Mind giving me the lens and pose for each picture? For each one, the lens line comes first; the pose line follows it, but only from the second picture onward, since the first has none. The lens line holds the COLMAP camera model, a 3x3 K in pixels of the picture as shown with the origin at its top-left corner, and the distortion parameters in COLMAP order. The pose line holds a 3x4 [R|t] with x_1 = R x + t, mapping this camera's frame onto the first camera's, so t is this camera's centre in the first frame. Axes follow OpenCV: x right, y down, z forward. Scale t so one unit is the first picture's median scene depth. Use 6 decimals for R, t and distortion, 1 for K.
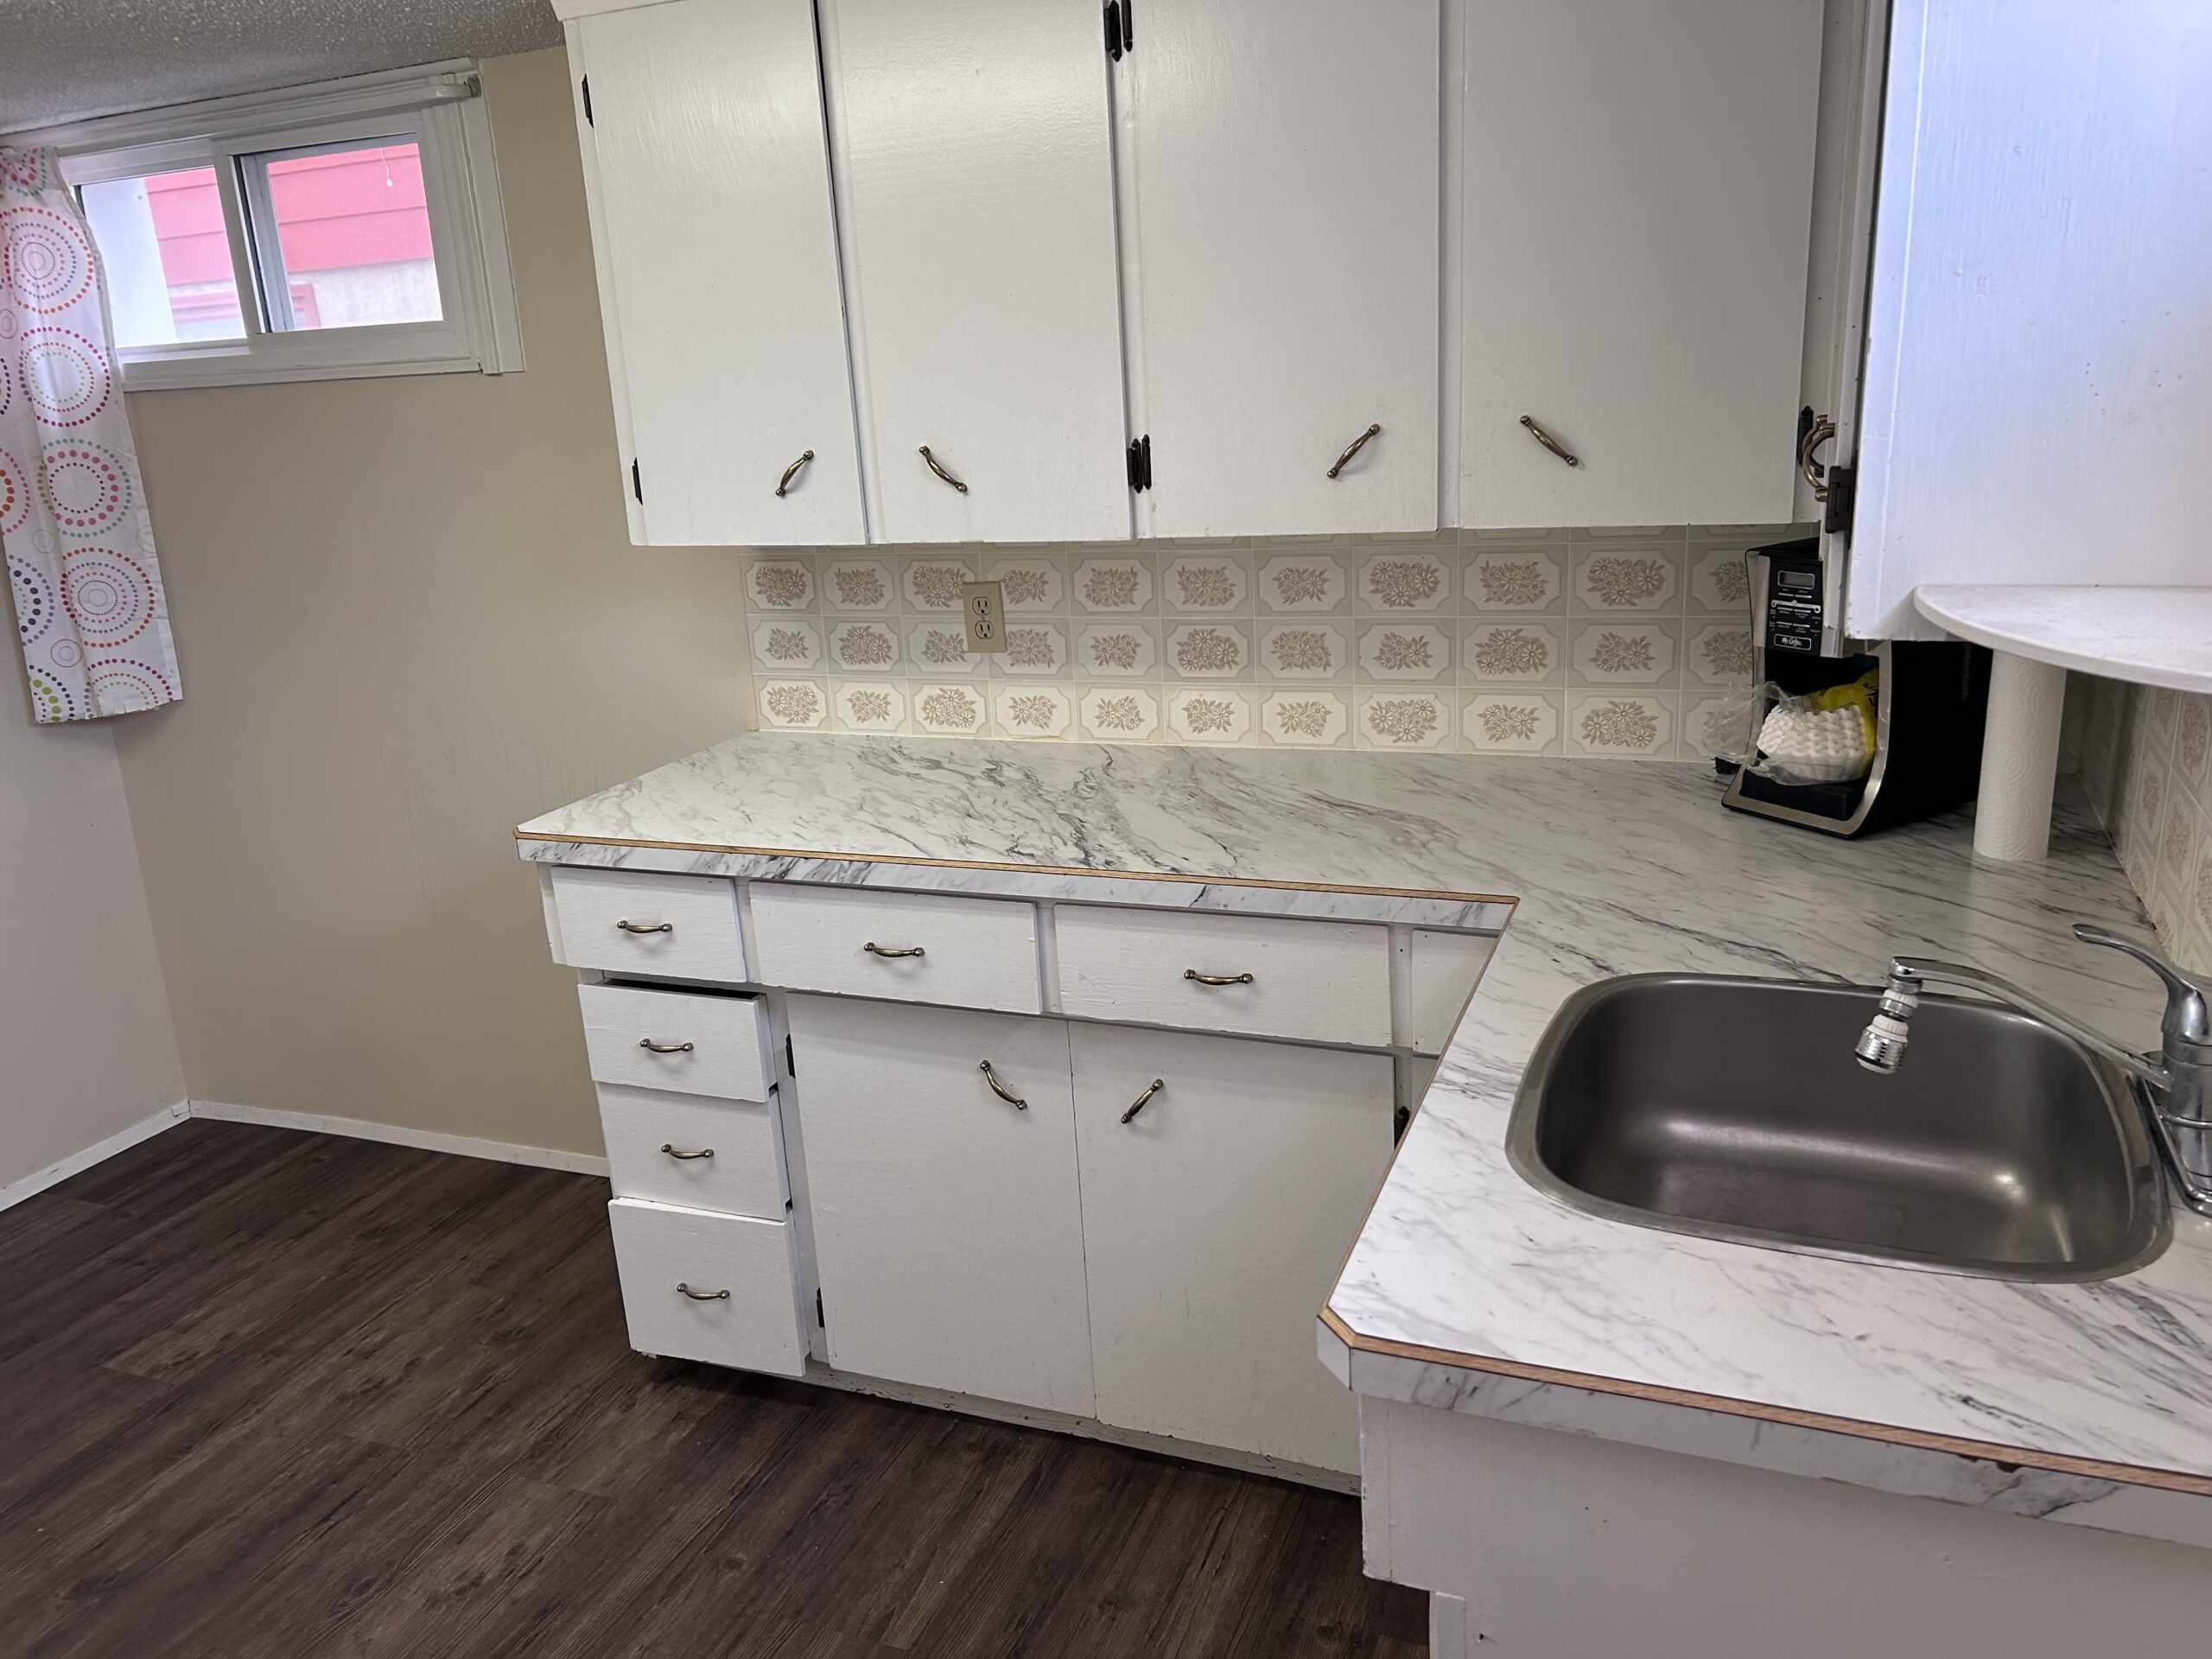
lens RADIAL K [[1687.6, 0, 1105.3], [0, 1687.6, 835.4], [0, 0, 1]] dist [0.045487, -0.020426]
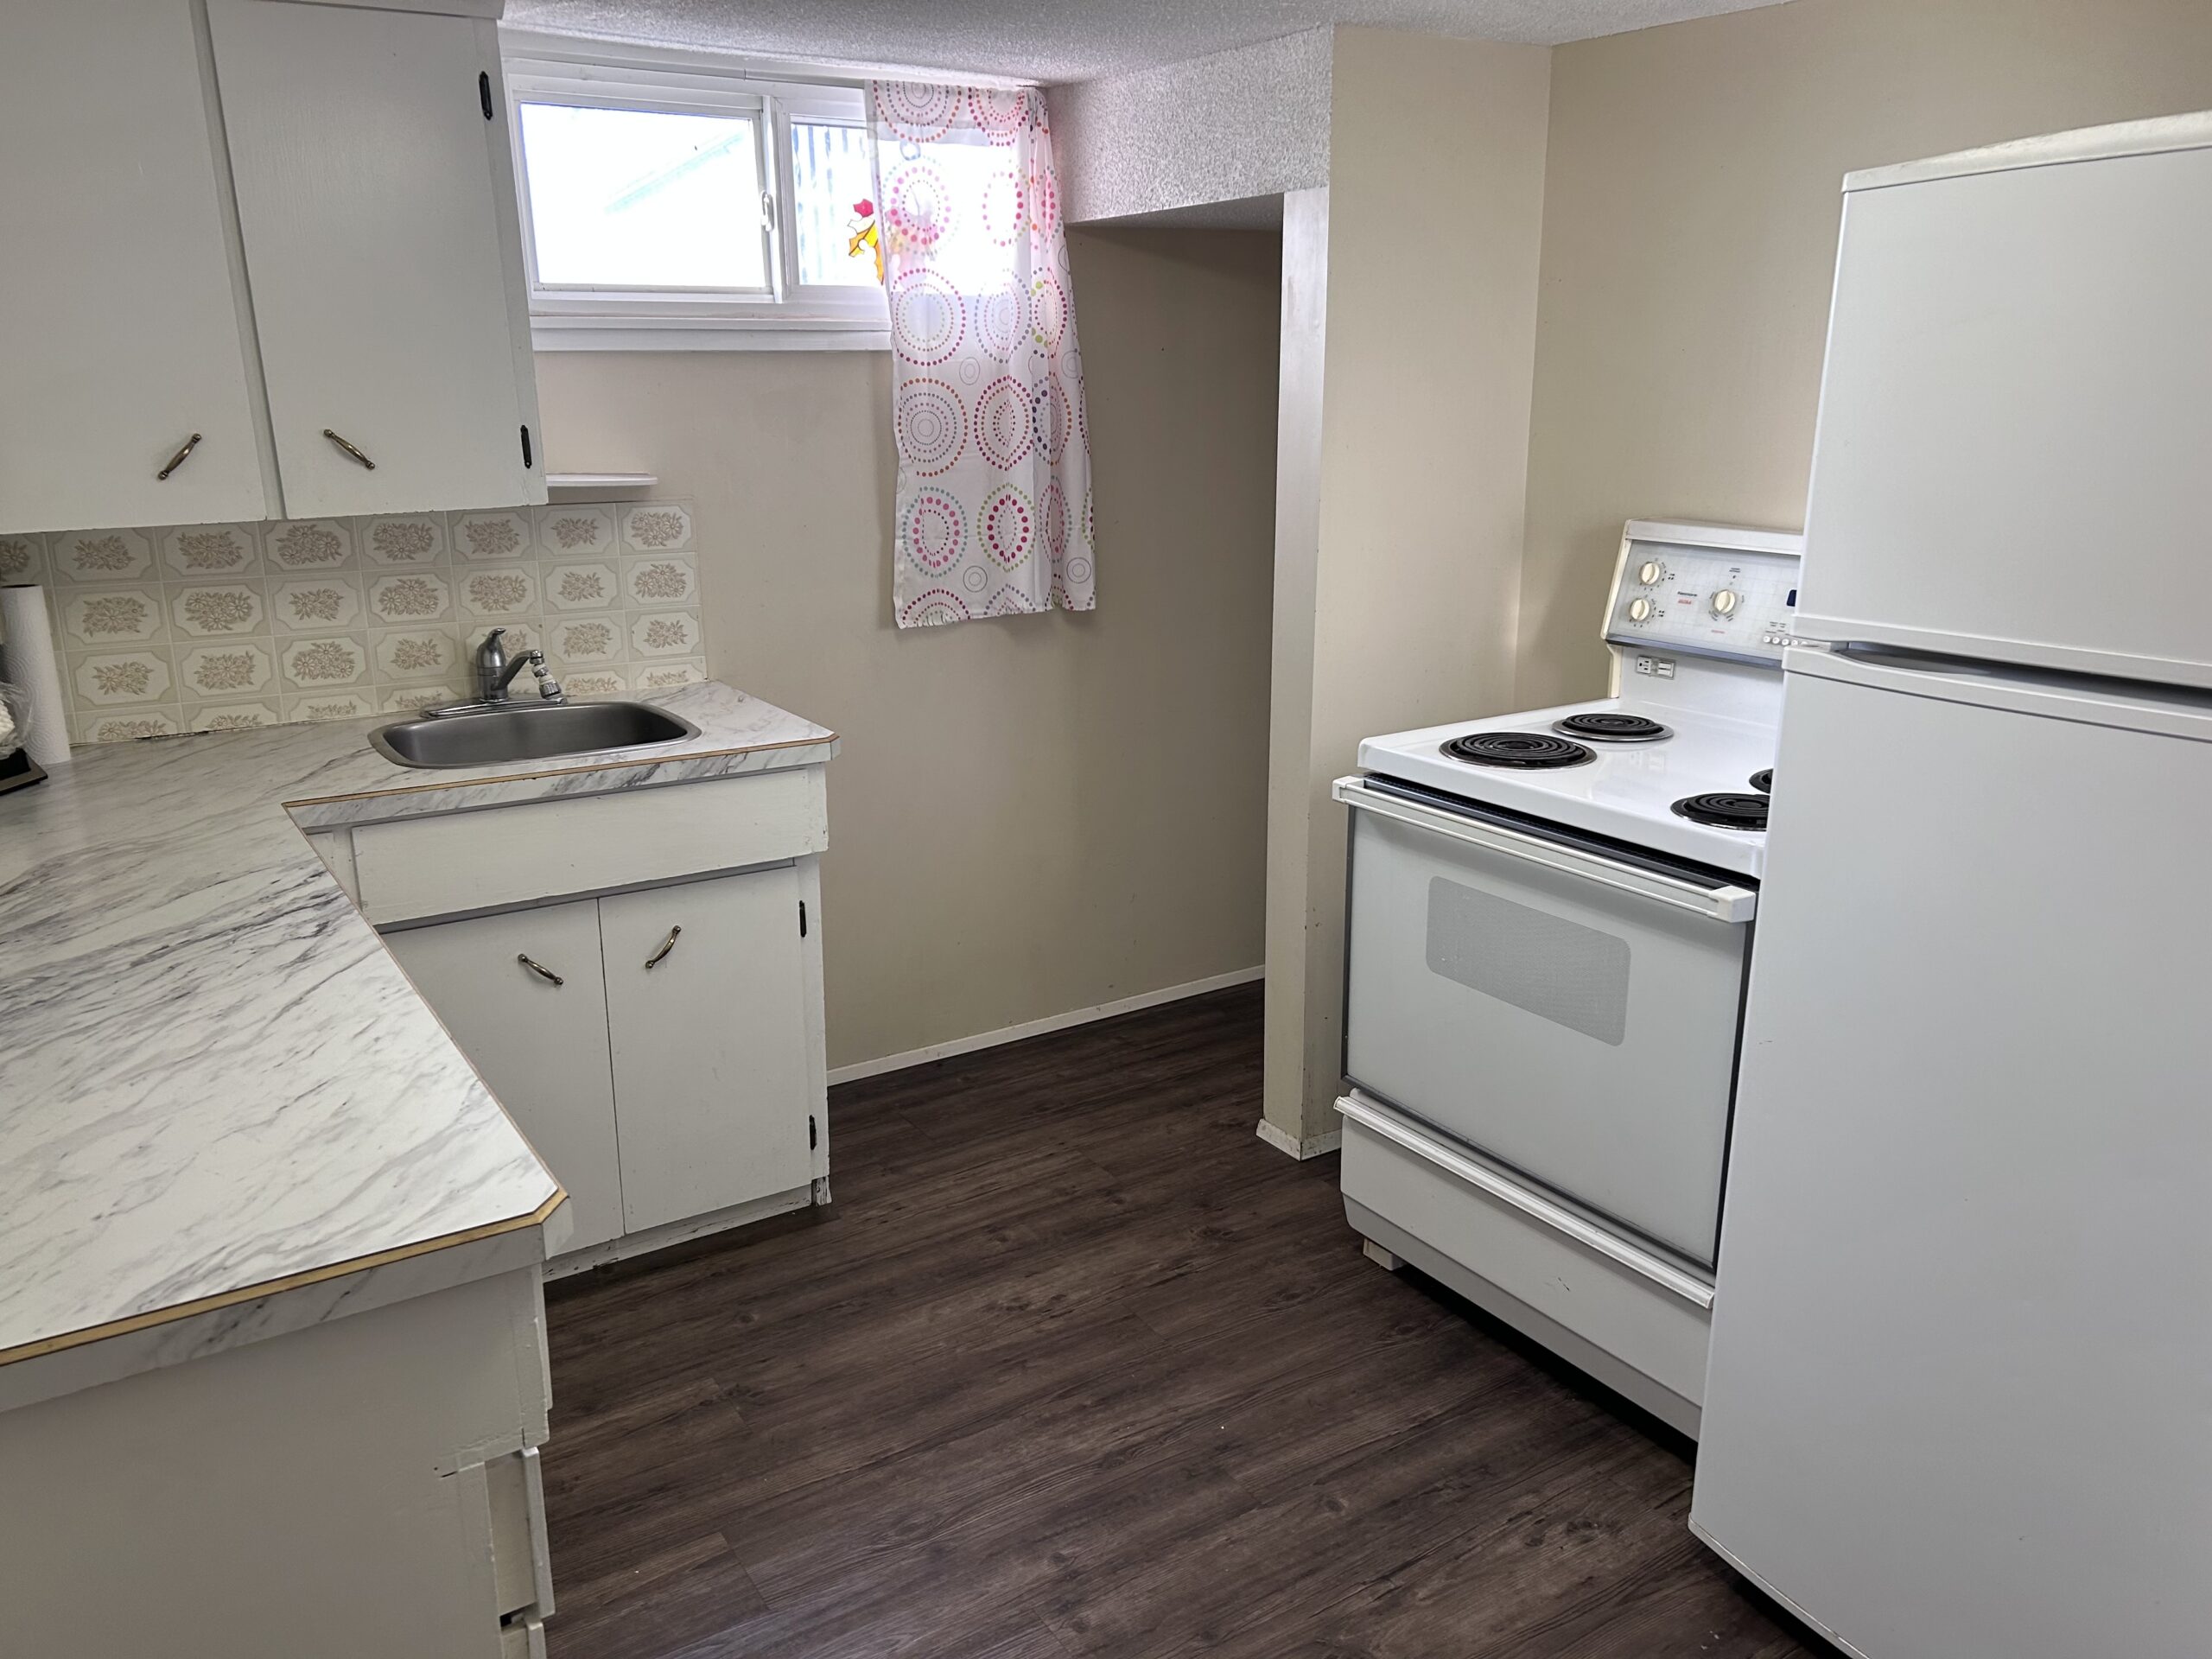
lens RADIAL K [[1687.6, 0, 1106.9], [0, 1687.6, 829.5], [0, 0, 1]] dist [0.045487, -0.020426]
pose [[-0.826746, -0.092531, 0.554913, -0.810585], [0.199905, 0.873688, 0.443517, -0.320488], [-0.525860, 0.477606, -0.703821, 1.278850]]
